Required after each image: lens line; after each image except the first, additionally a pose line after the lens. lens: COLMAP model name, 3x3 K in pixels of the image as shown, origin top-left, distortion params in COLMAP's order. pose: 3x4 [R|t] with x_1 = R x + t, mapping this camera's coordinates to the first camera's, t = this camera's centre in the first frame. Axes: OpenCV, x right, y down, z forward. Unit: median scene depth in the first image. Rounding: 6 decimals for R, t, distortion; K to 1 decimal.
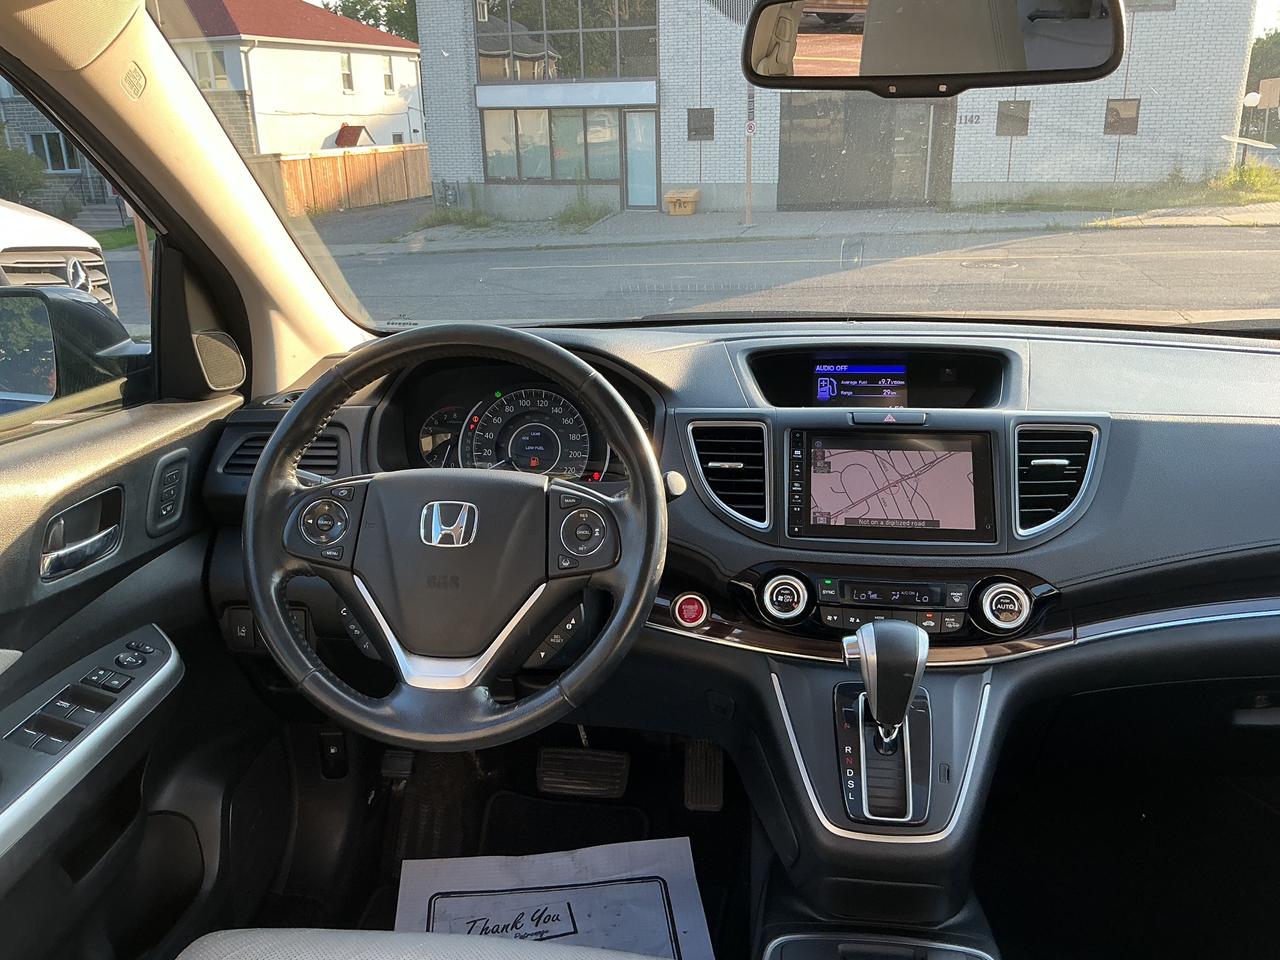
lens RADIAL K [[1043.4, 0, 645.7], [0, 1043.4, 489.0], [0, 0, 1]] dist [0.055161, -0.086476]
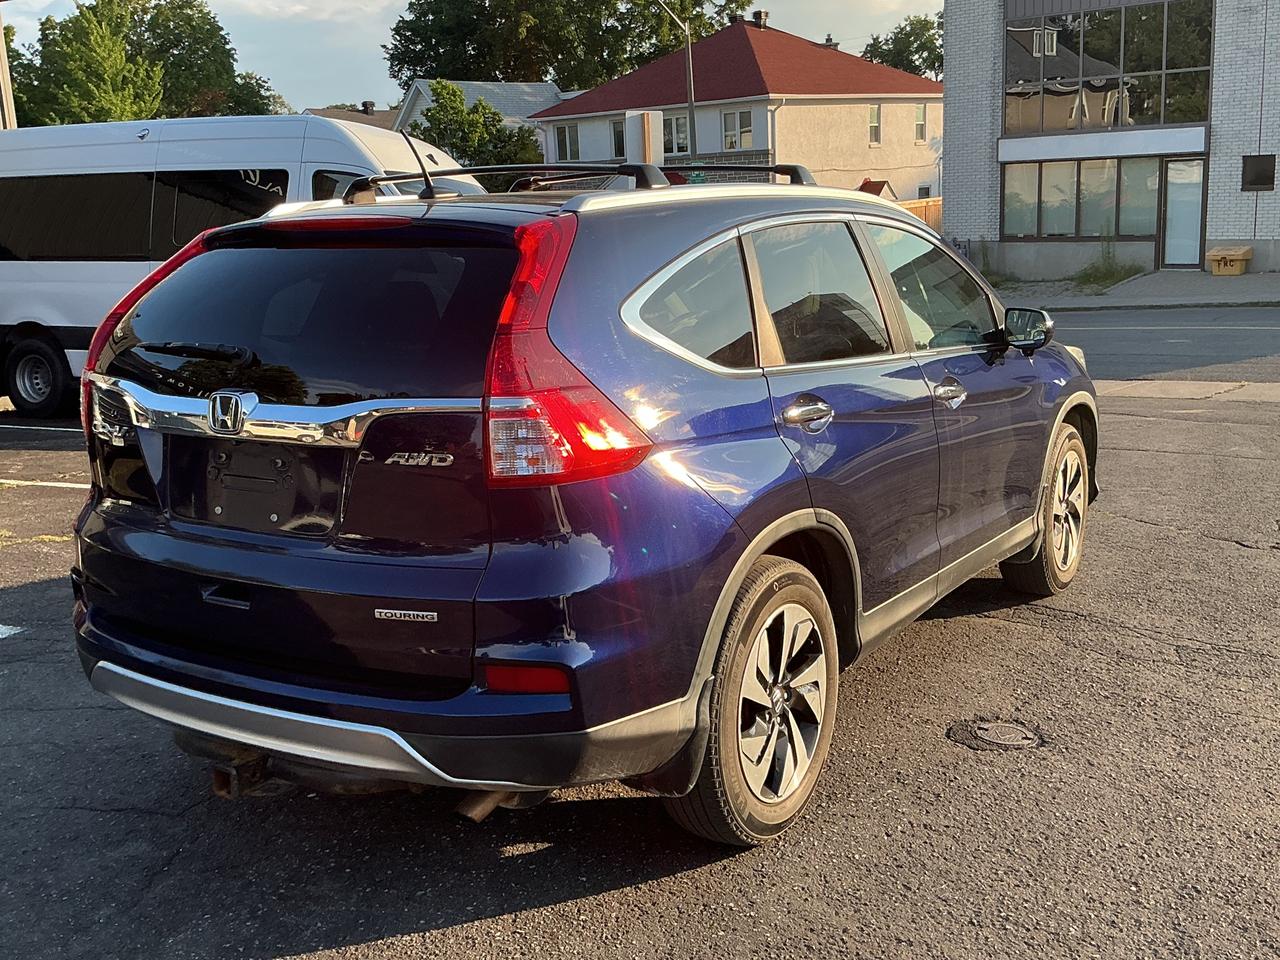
lens RADIAL K [[1330.8, 0, 645.9], [0, 1330.8, 487.7], [0, 0, 1]] dist [0.014260, 0.000000]
pose [[0.904951, 0.071393, -0.419484, 0.072141], [-0.112408, 0.990914, -0.073851, 0.043272], [0.410400, 0.113984, 0.904754, -0.158641]]
